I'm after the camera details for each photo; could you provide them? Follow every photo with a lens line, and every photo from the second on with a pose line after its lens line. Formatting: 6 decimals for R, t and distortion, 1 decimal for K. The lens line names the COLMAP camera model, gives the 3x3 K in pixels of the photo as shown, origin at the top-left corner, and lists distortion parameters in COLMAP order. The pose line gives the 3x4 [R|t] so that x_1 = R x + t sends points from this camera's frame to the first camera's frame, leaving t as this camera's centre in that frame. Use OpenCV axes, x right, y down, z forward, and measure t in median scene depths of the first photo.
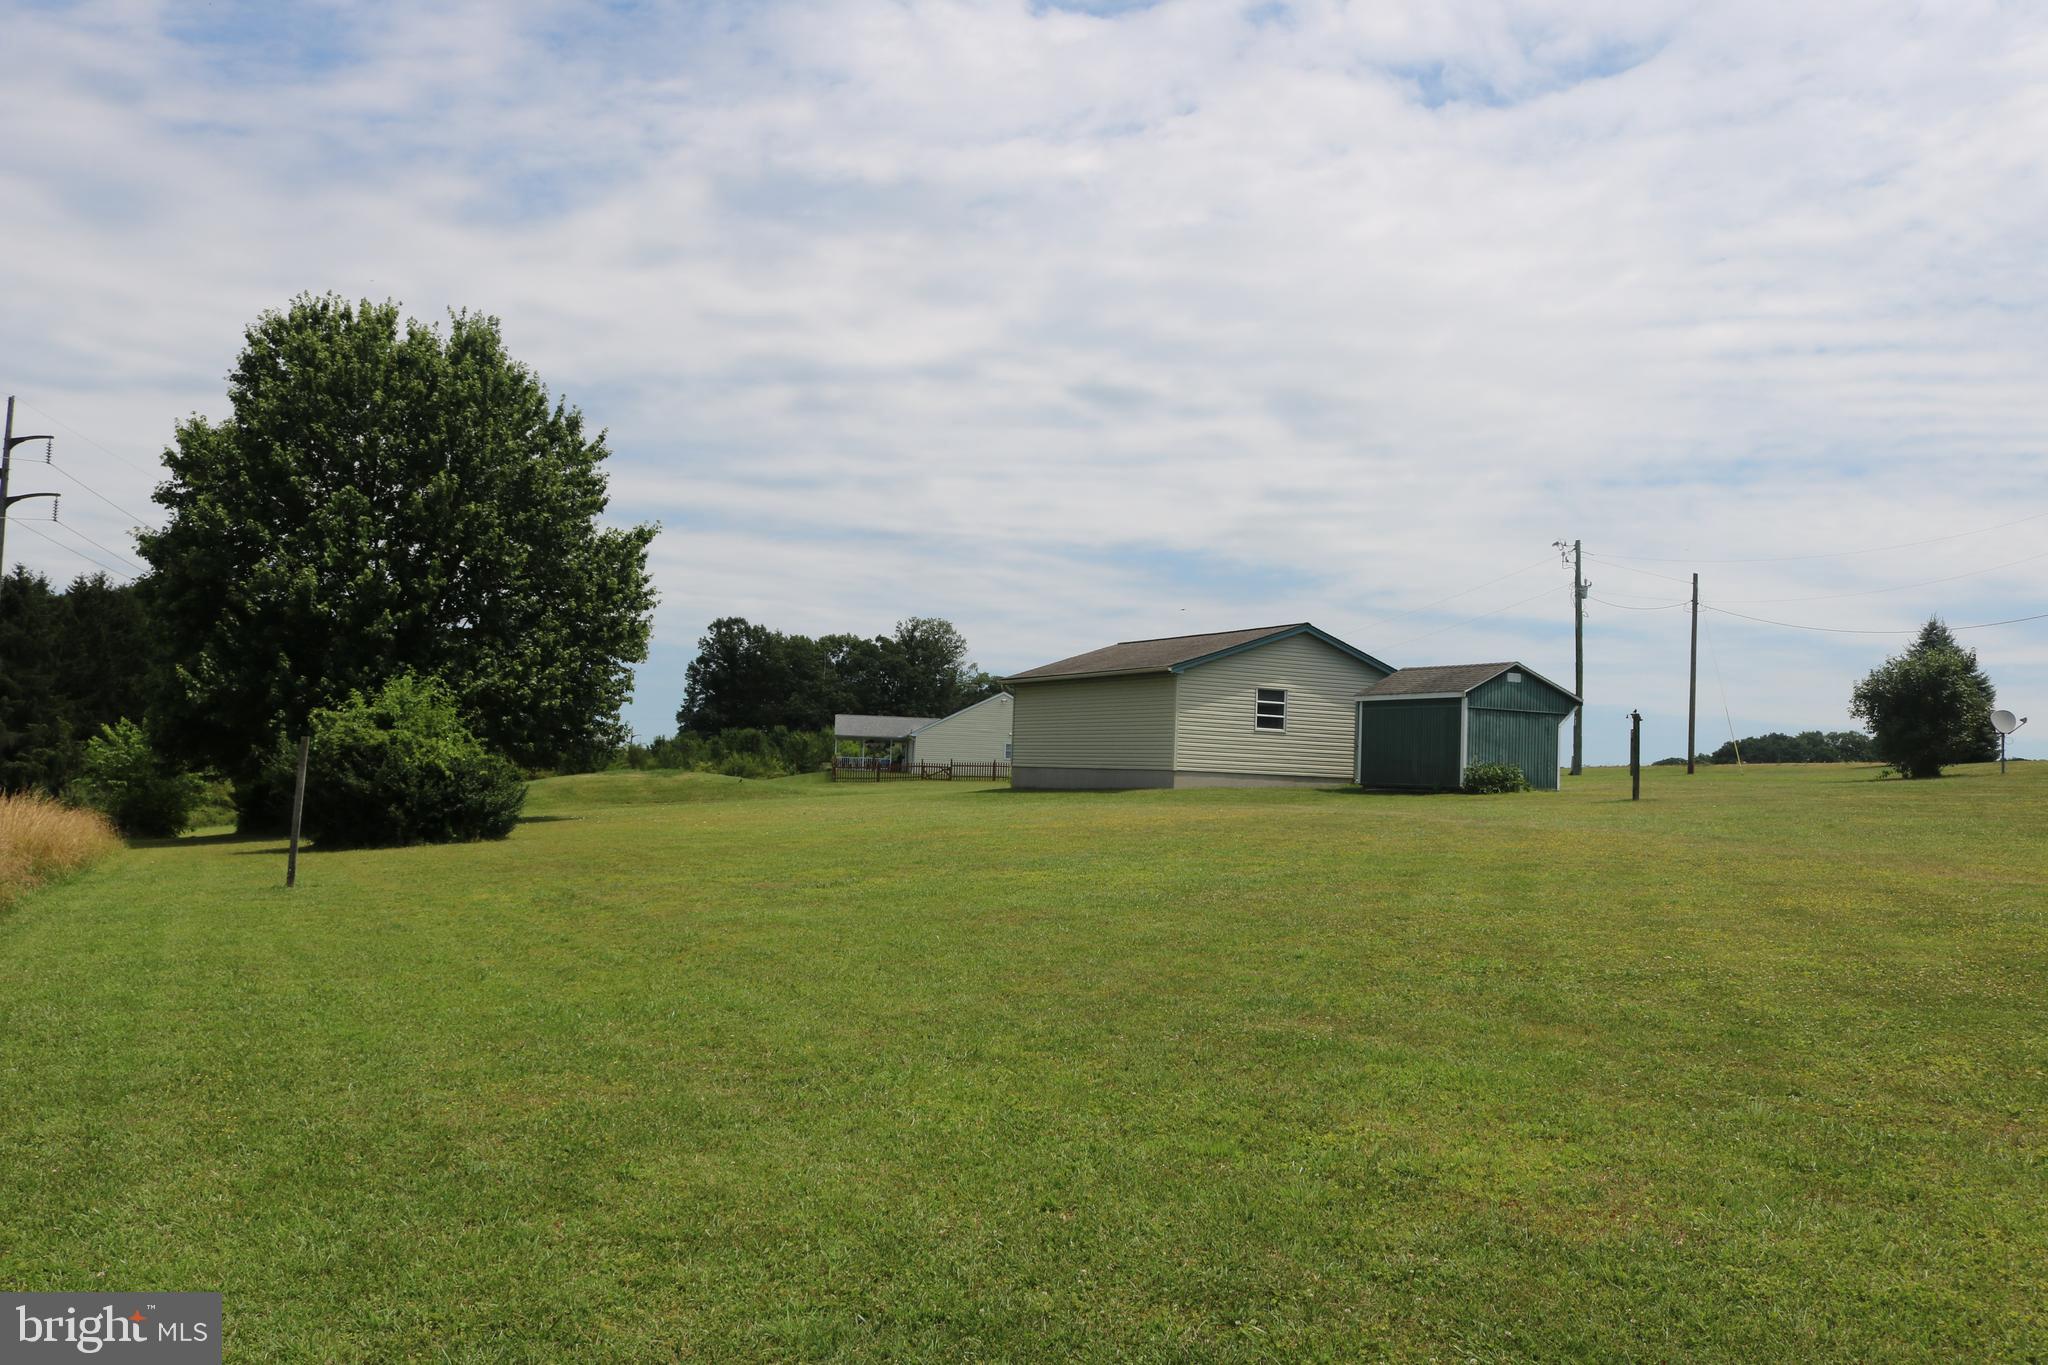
lens RADIAL K [[1665.0, 0, 1024.0], [0, 1665.0, 682.5], [0, 0, 1]] dist [-0.019380, 0.031564]
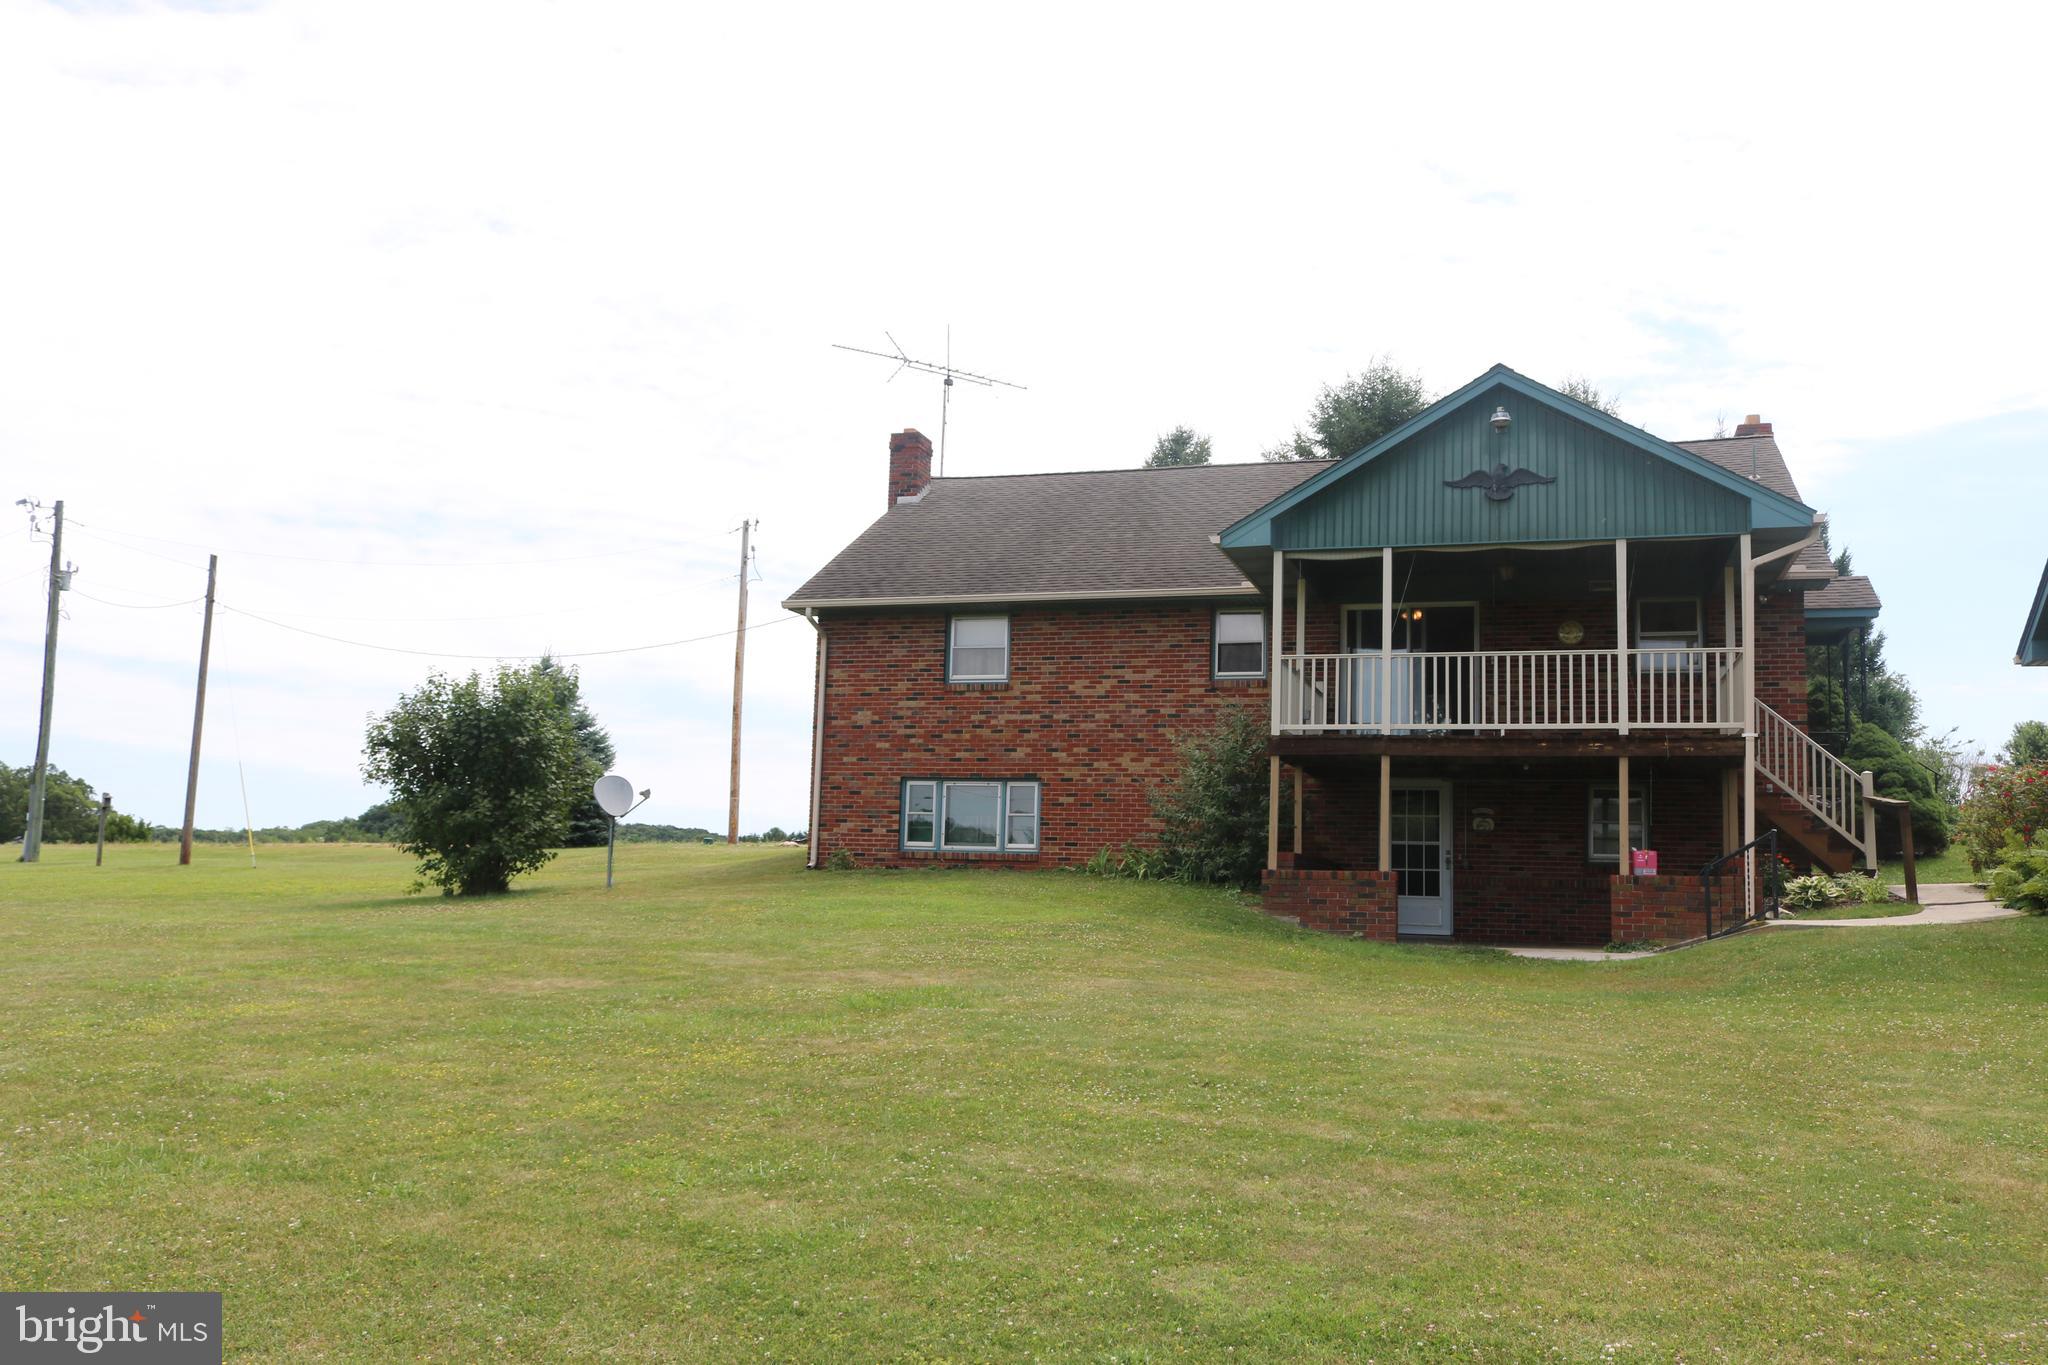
lens RADIAL K [[1665.0, 0, 1024.0], [0, 1665.0, 682.5], [0, 0, 1]] dist [-0.019380, 0.031564]
pose [[0.721207, 0.067826, 0.689391, 0.204221], [-0.041233, 0.997634, -0.055017, 0.007156], [-0.691492, 0.011253, 0.722297, 0.338892]]
